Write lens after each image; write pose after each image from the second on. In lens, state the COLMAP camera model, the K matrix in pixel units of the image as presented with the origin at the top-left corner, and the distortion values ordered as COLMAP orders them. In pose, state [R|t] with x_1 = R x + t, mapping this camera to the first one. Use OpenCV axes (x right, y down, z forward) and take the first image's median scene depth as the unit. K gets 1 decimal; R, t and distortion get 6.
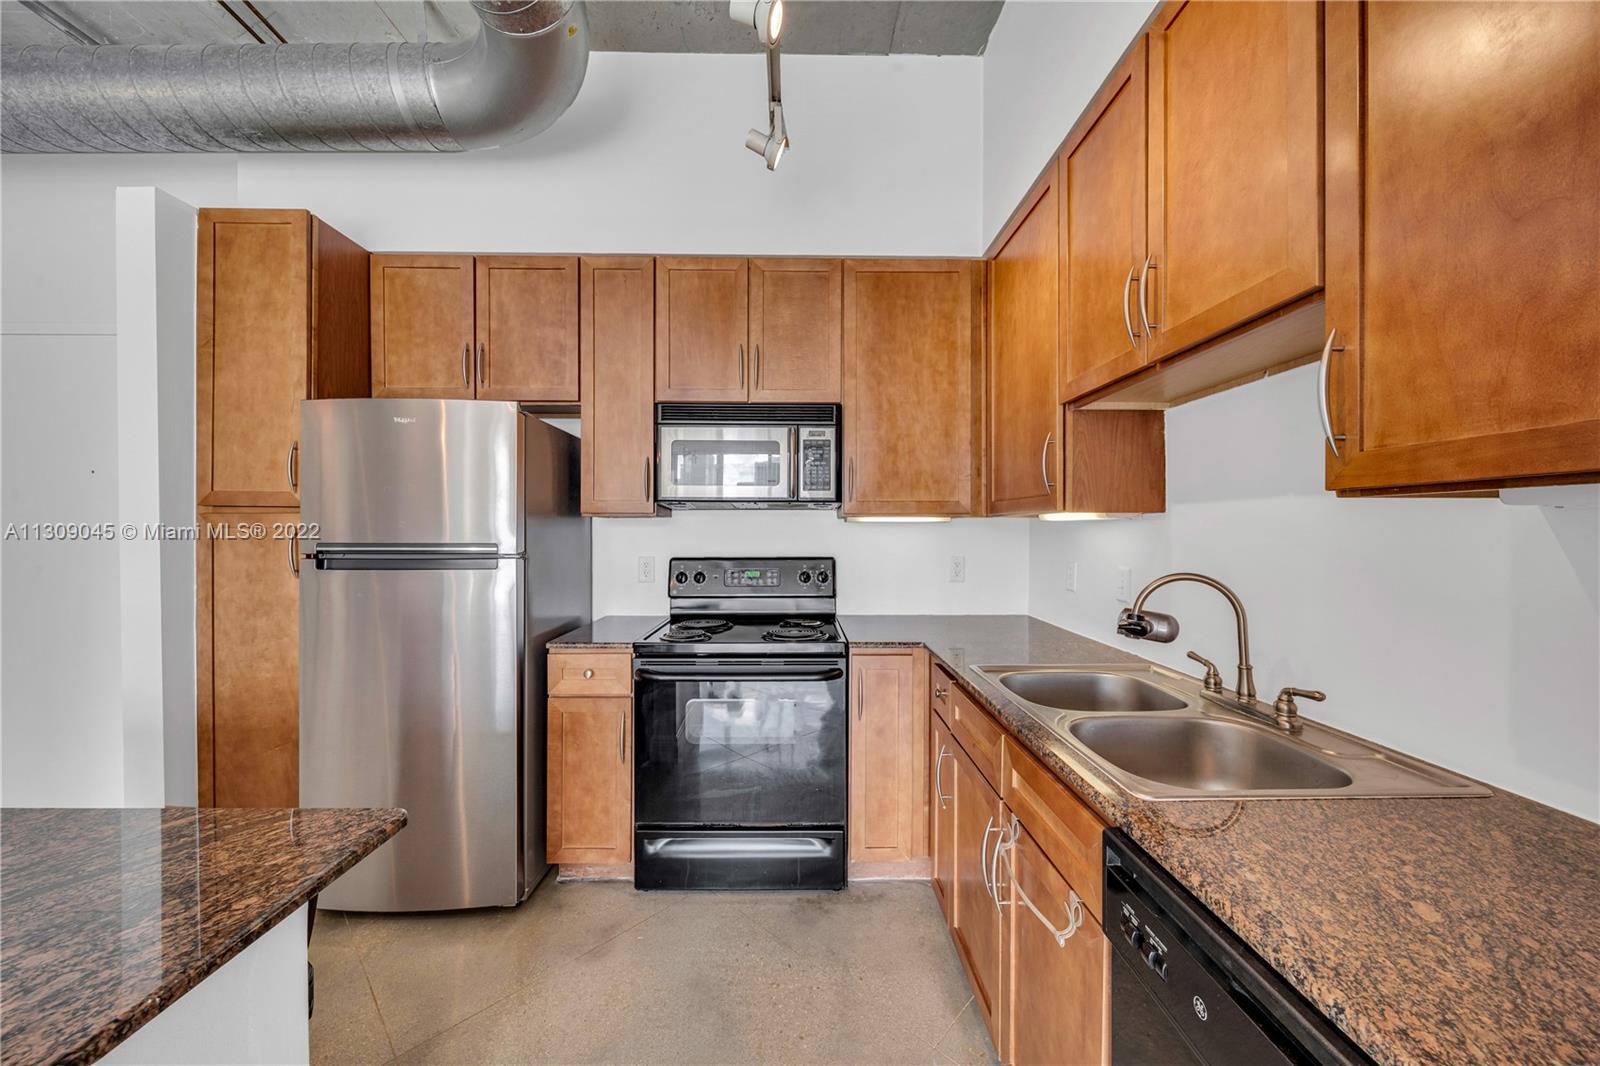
lens RADIAL K [[576.1, 0, 813.9], [0, 576.1, 531.5], [0, 0, 1]] dist [0.001873, -0.002706]
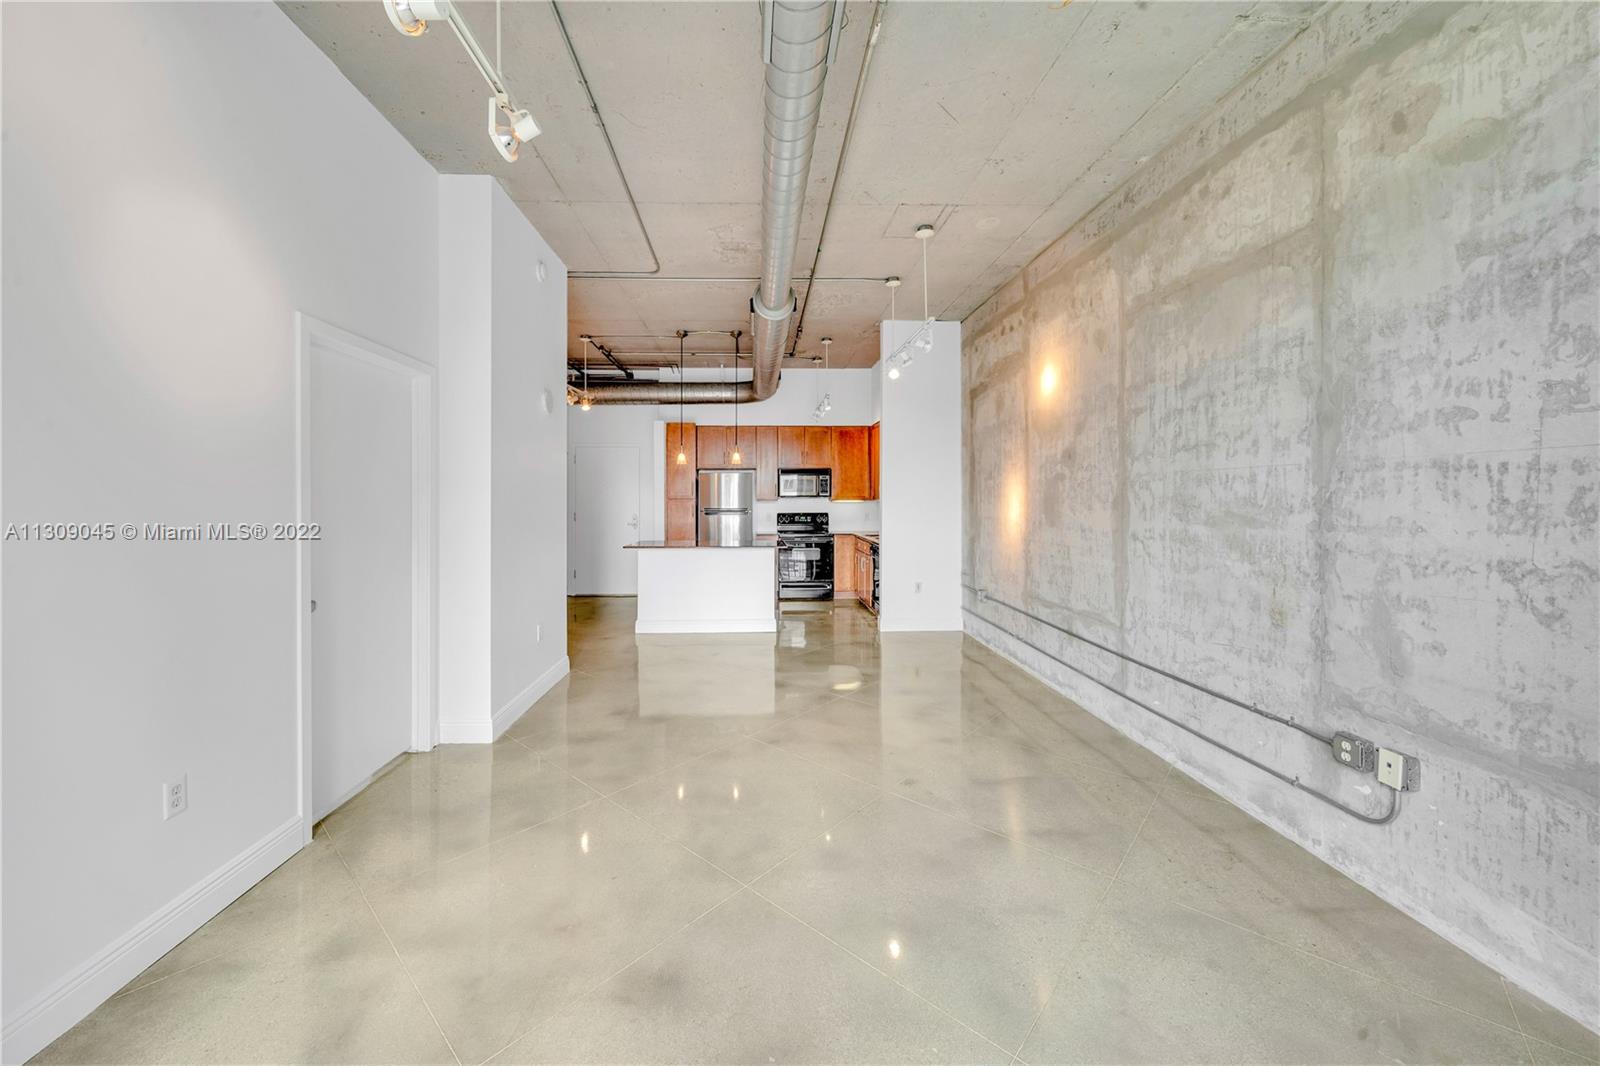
lens RADIAL K [[576.1, 0, 783.8], [0, 576.1, 499.9], [0, 0, 1]] dist [0.001873, -0.002706]
pose [[0.999924, -0.001529, 0.012246, -0.293882], [0.001584, 0.999989, -0.004436, -0.014832], [-0.012239, 0.004455, 0.999915, -2.621762]]
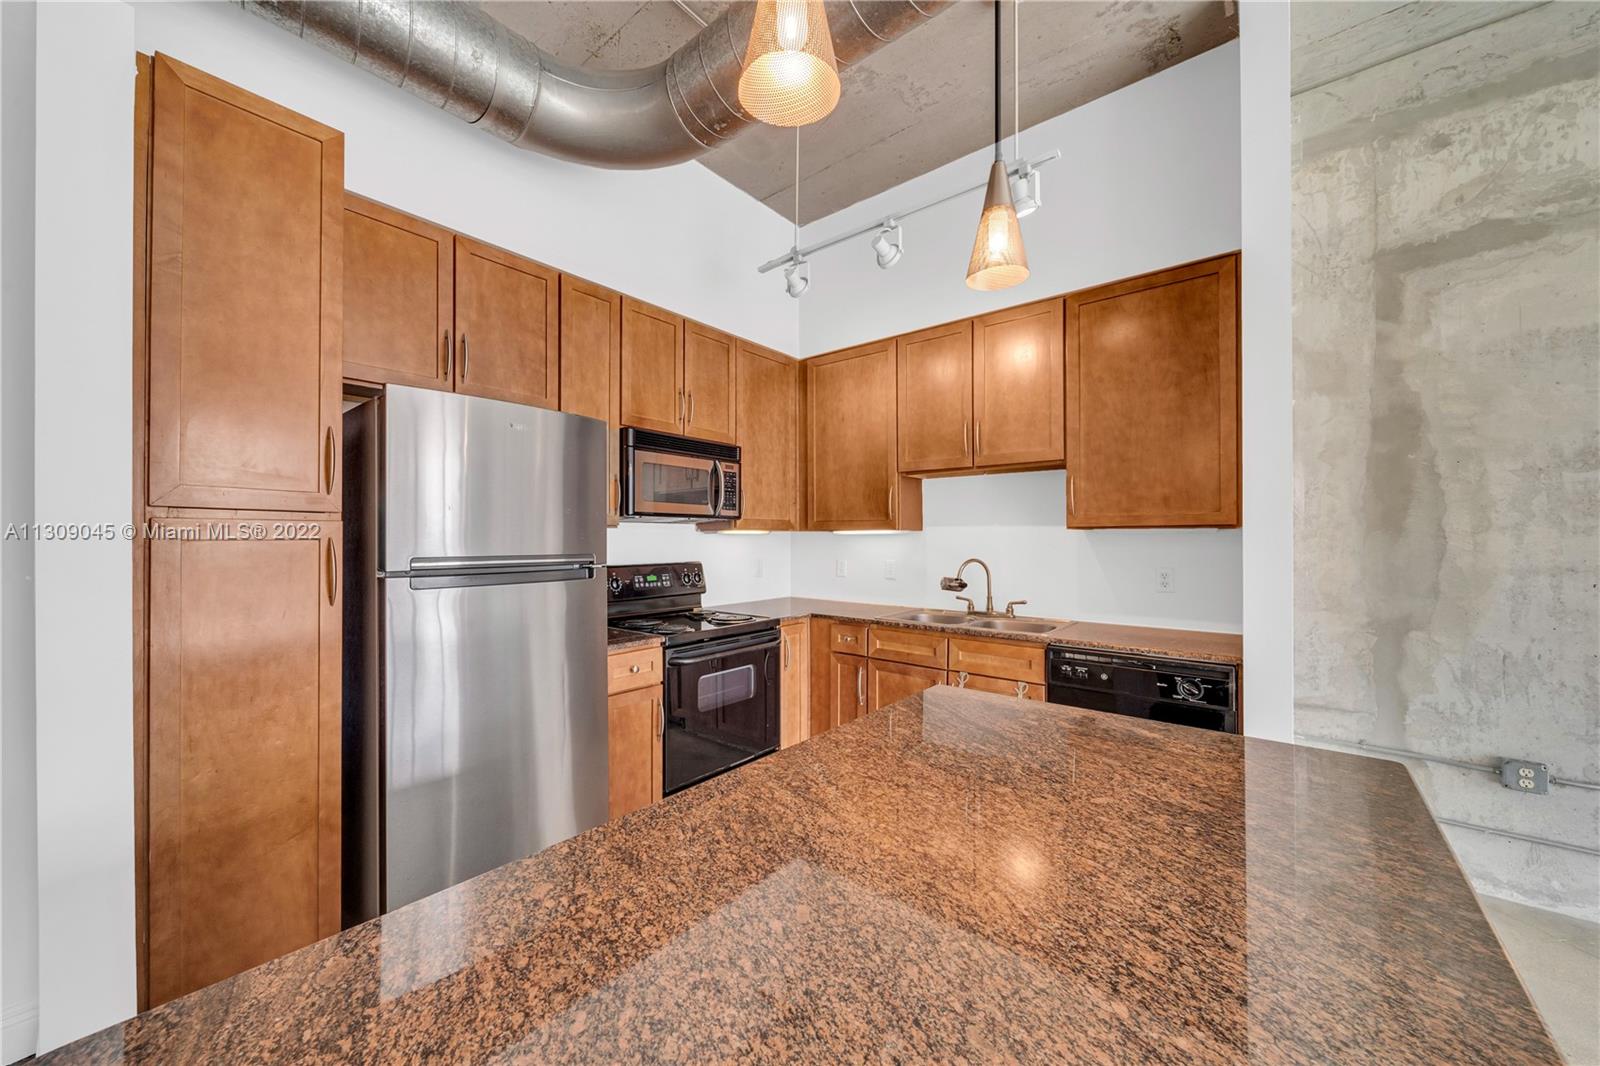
lens RADIAL K [[576.1, 0, 779.5], [0, 576.1, 533.6], [0, 0, 1]] dist [0.001873, -0.002706]
pose [[0.667170, 0.004888, 0.744889, -0.914033], [0.004129, 0.999939, -0.010260, -0.003627], [-0.744894, 0.009920, 0.667109, 0.035270]]
